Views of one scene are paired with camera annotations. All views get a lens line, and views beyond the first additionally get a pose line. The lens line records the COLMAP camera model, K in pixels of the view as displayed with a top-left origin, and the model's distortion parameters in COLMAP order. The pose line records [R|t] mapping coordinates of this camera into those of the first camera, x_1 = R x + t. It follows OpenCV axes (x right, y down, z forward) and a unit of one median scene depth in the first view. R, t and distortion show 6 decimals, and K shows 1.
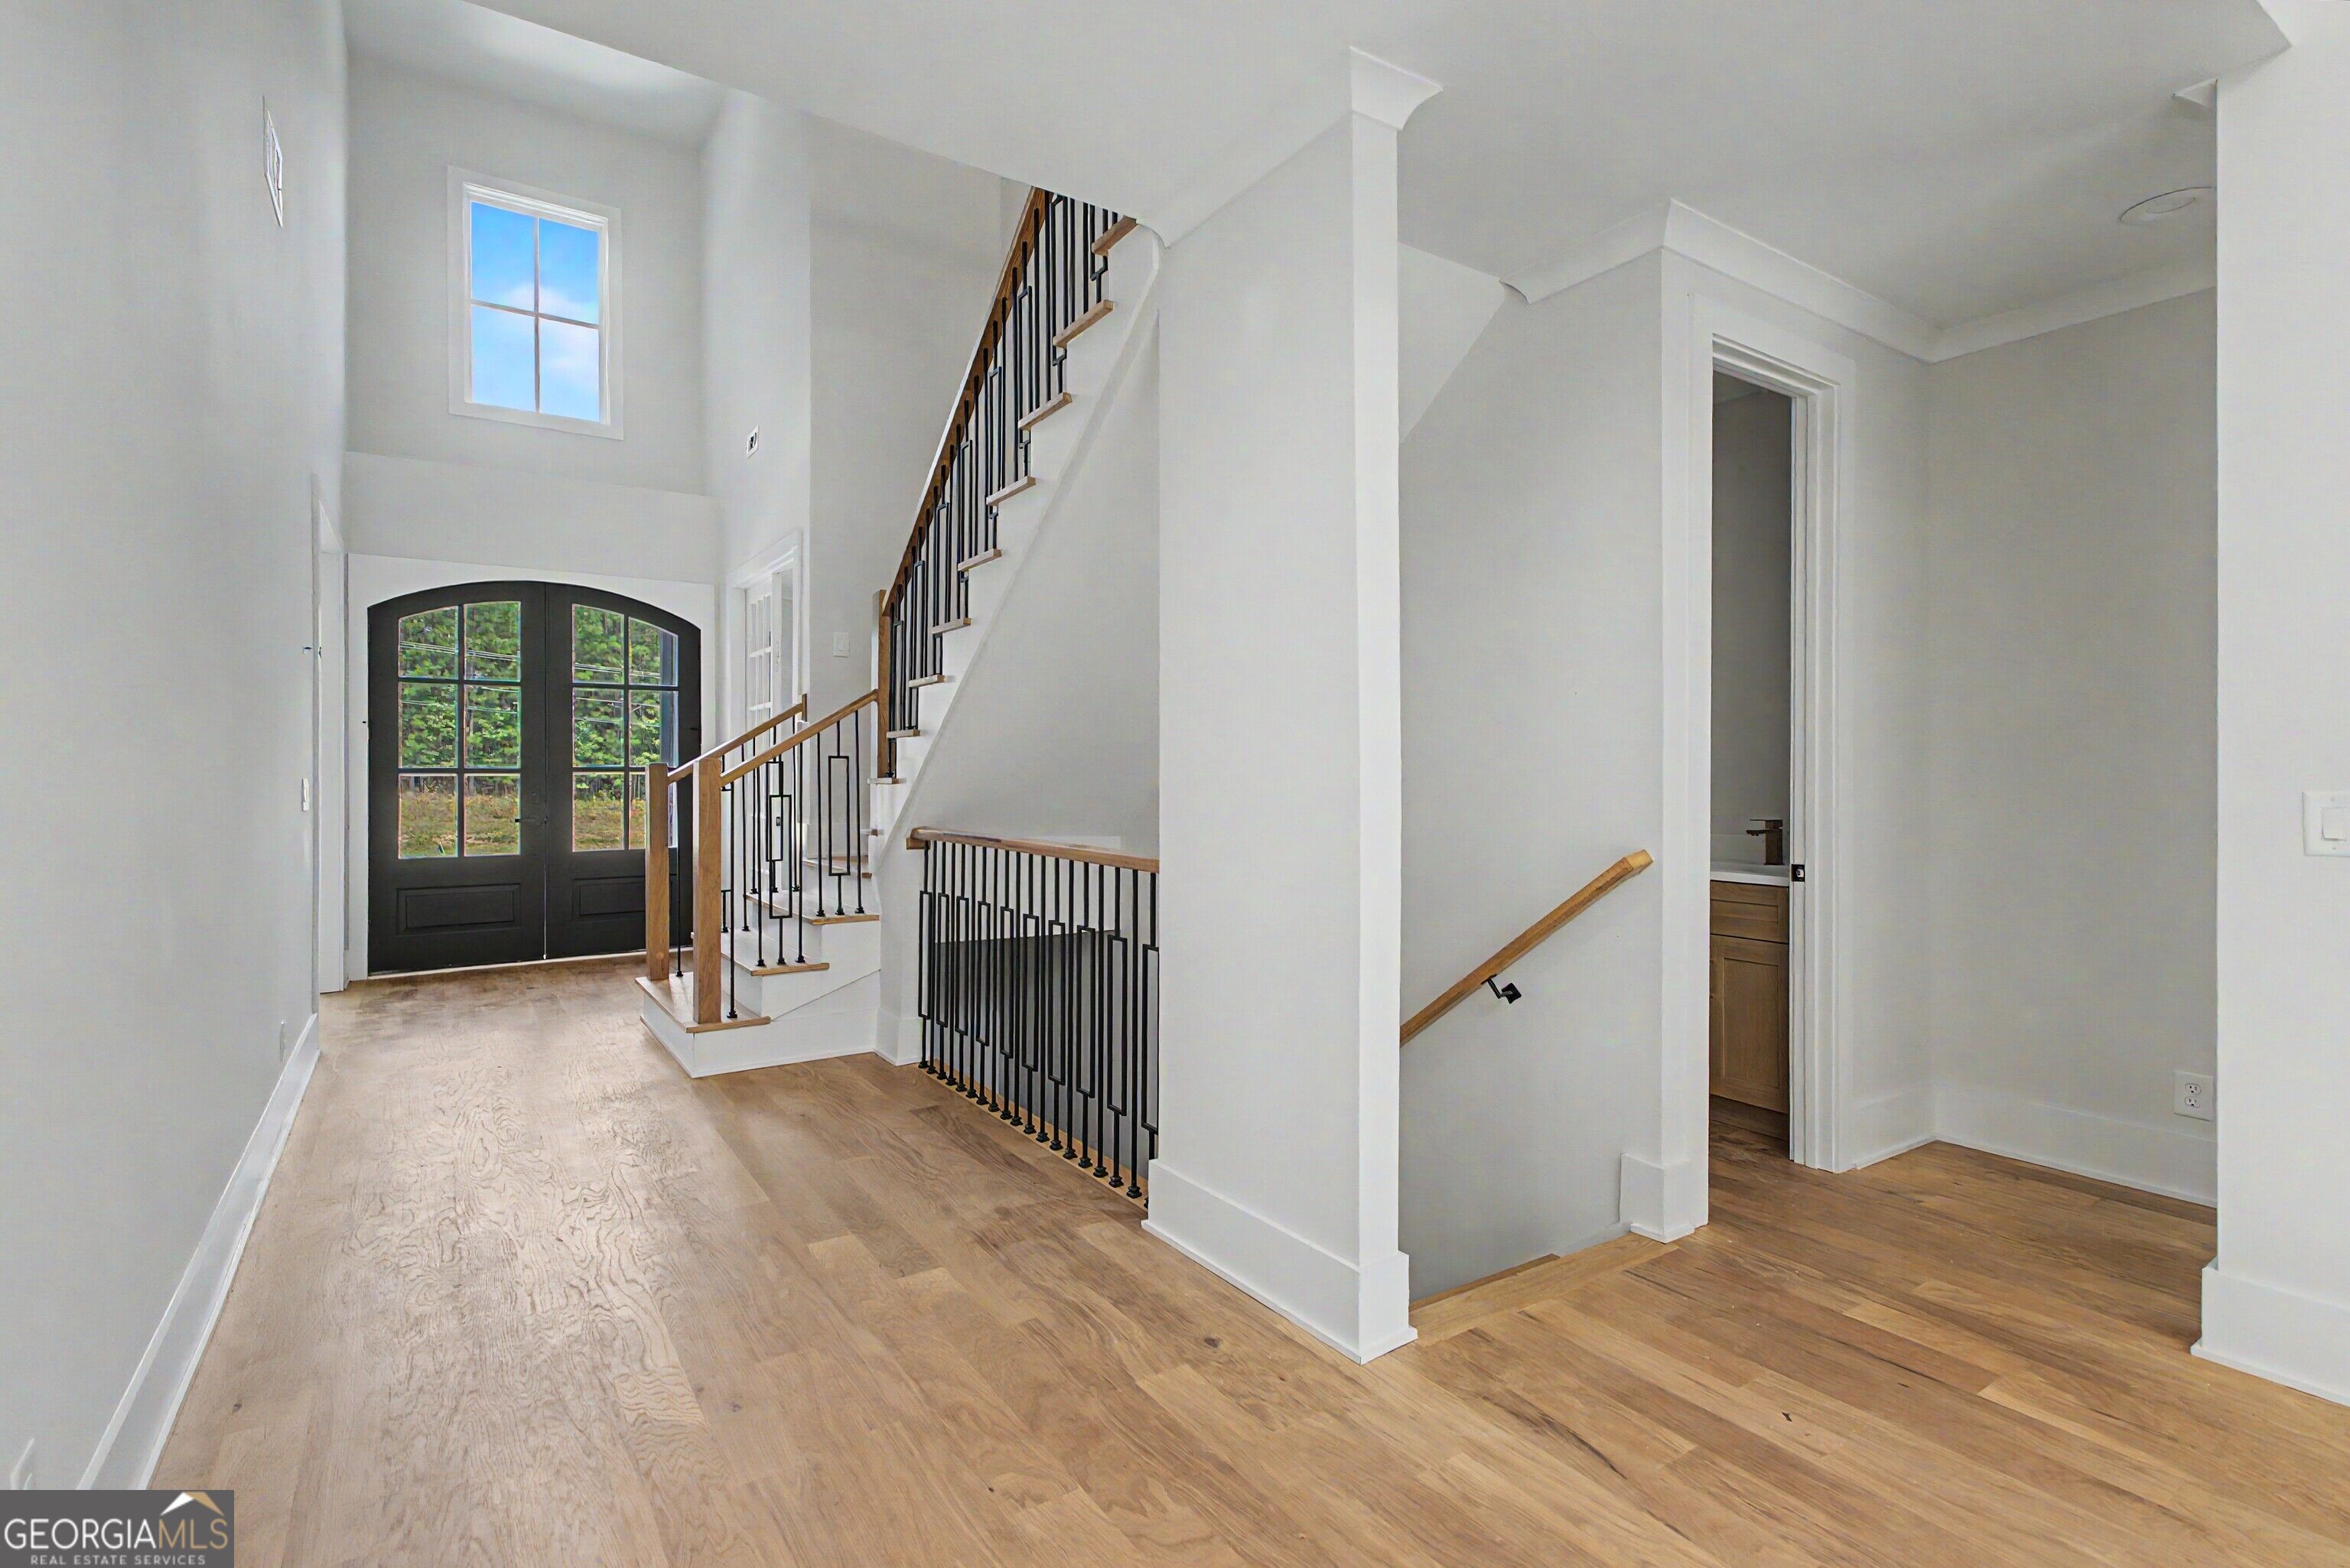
lens RADIAL K [[1101.3, 0, 1176.7], [0, 1101.3, 779.7], [0, 0, 1]] dist [0.004420, -0.000006]
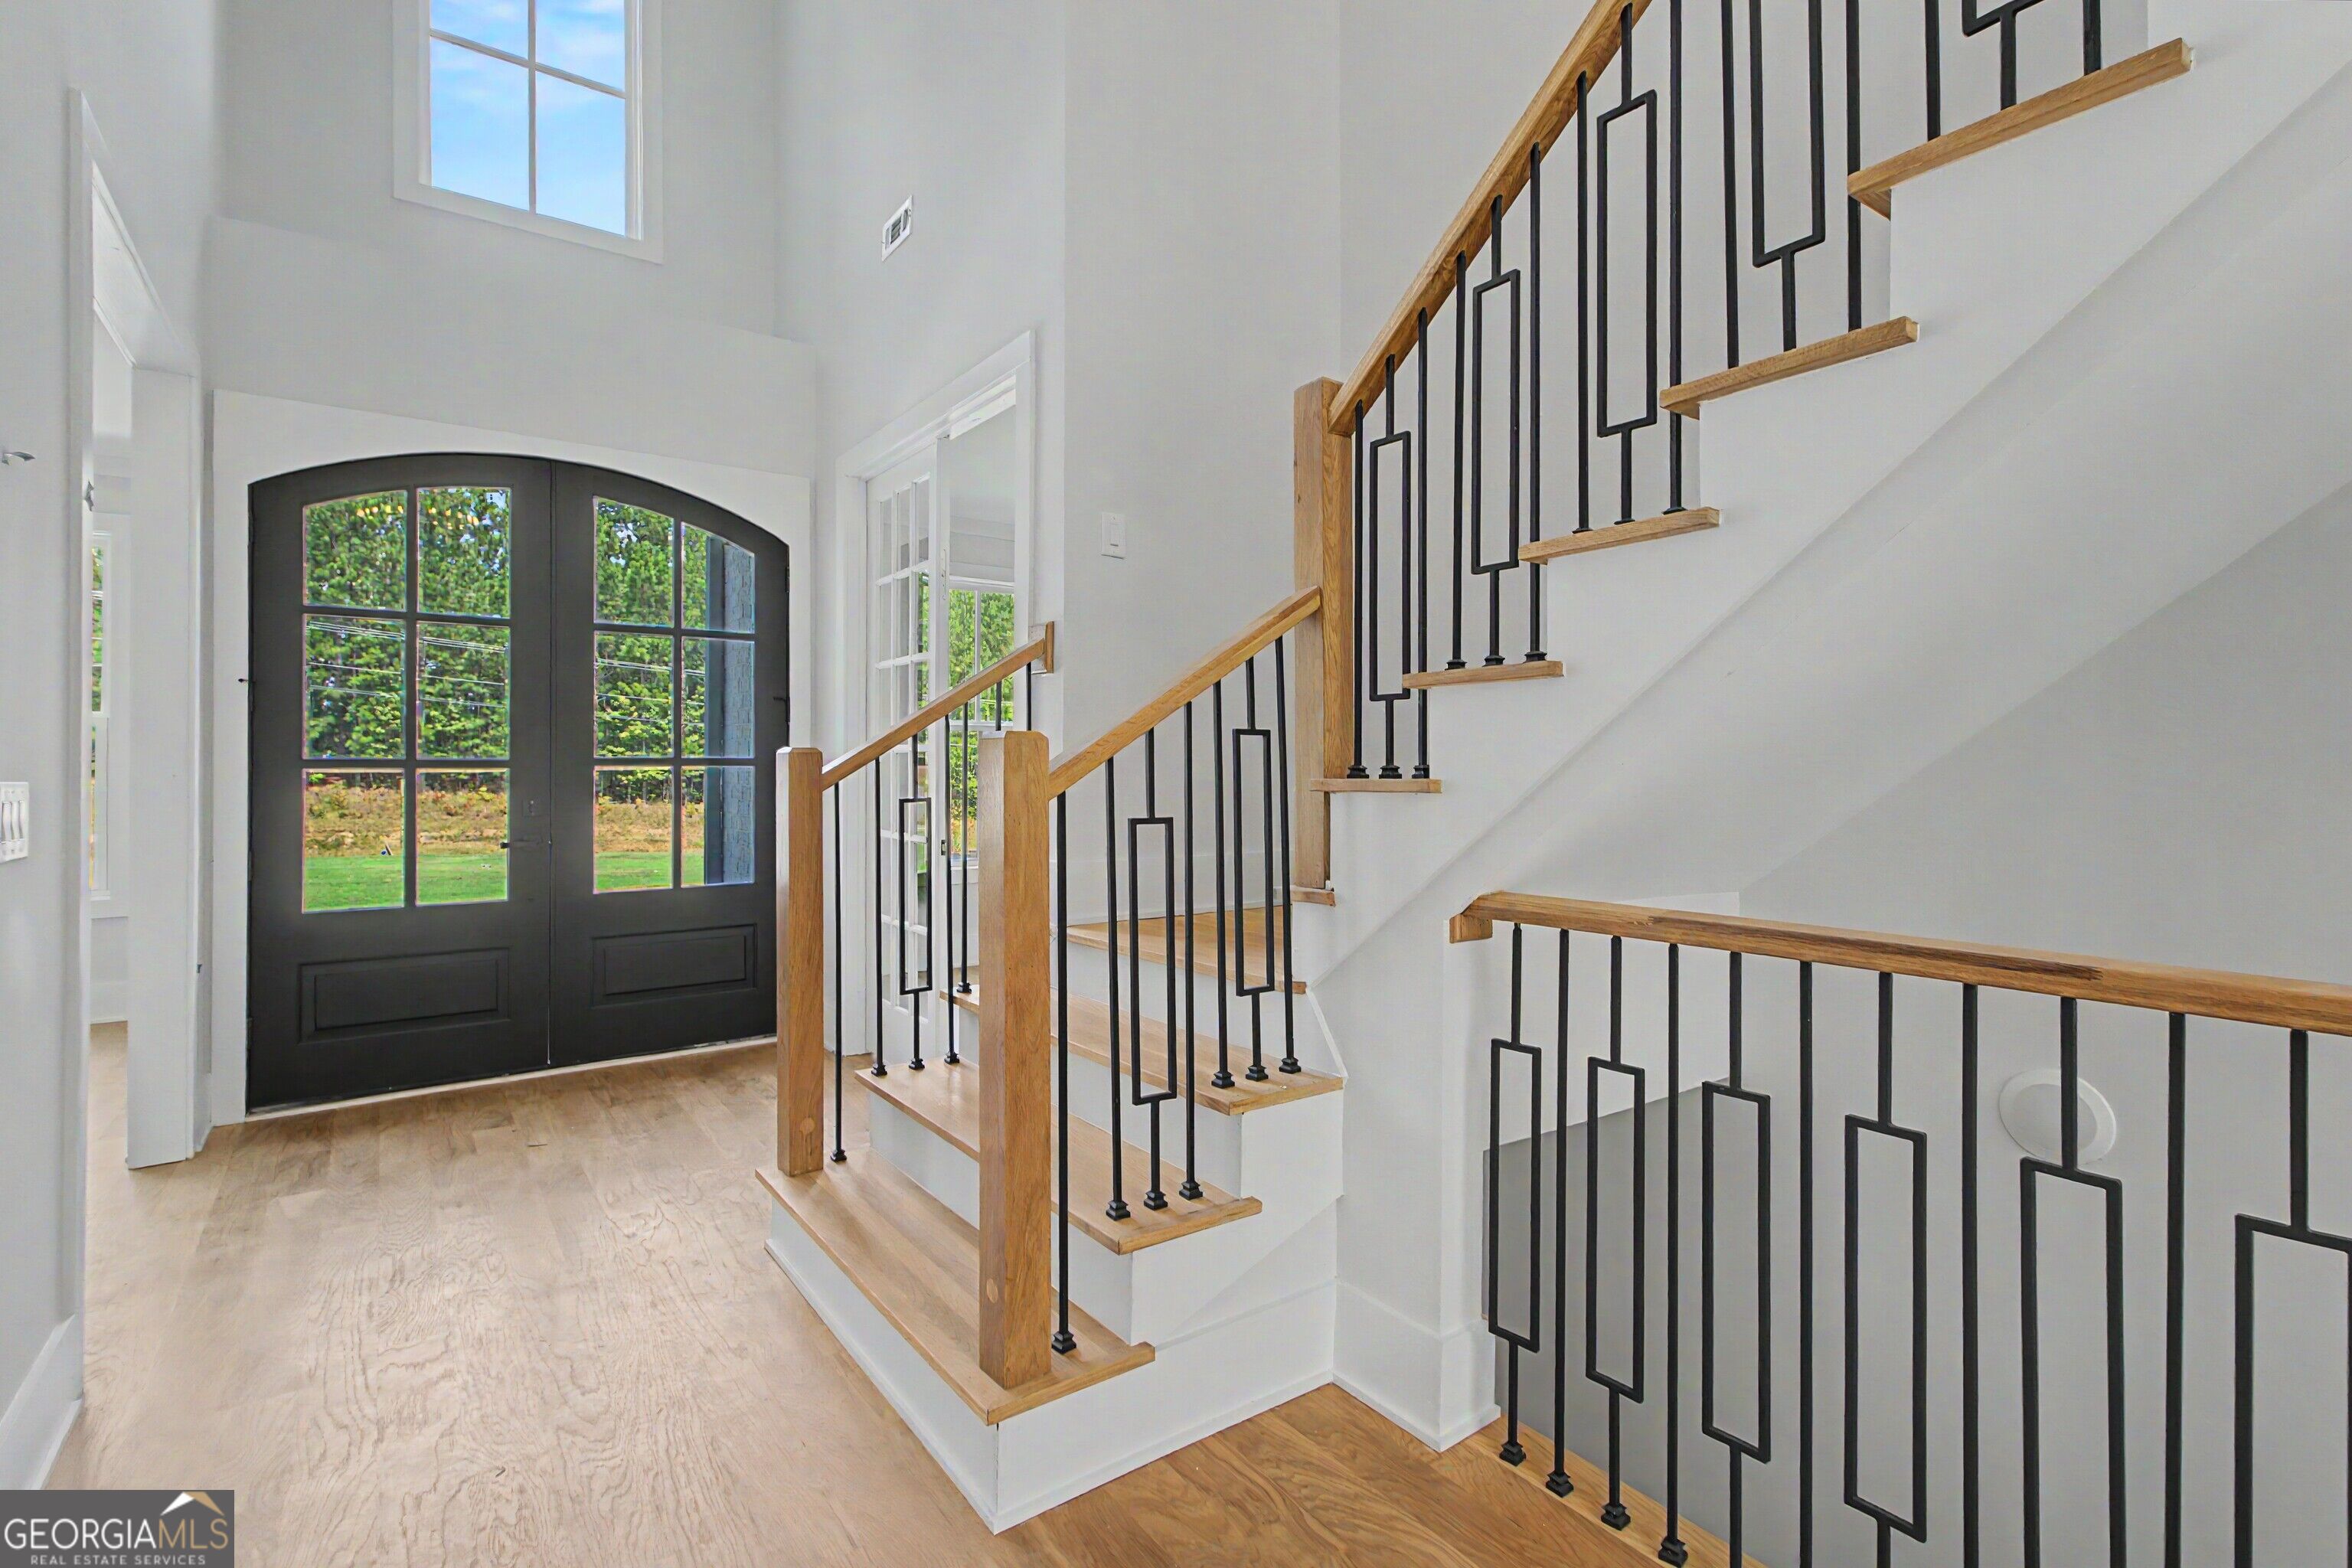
lens RADIAL K [[1102.3, 0, 1178.3], [0, 1102.3, 763.0], [0, 0, 1]] dist [0.004420, -0.000006]
pose [[0.999505, -0.000977, 0.031433, -0.250850], [0.001280, 0.999953, -0.009623, -0.002128], [-0.031422, 0.009658, 0.999460, 0.387398]]
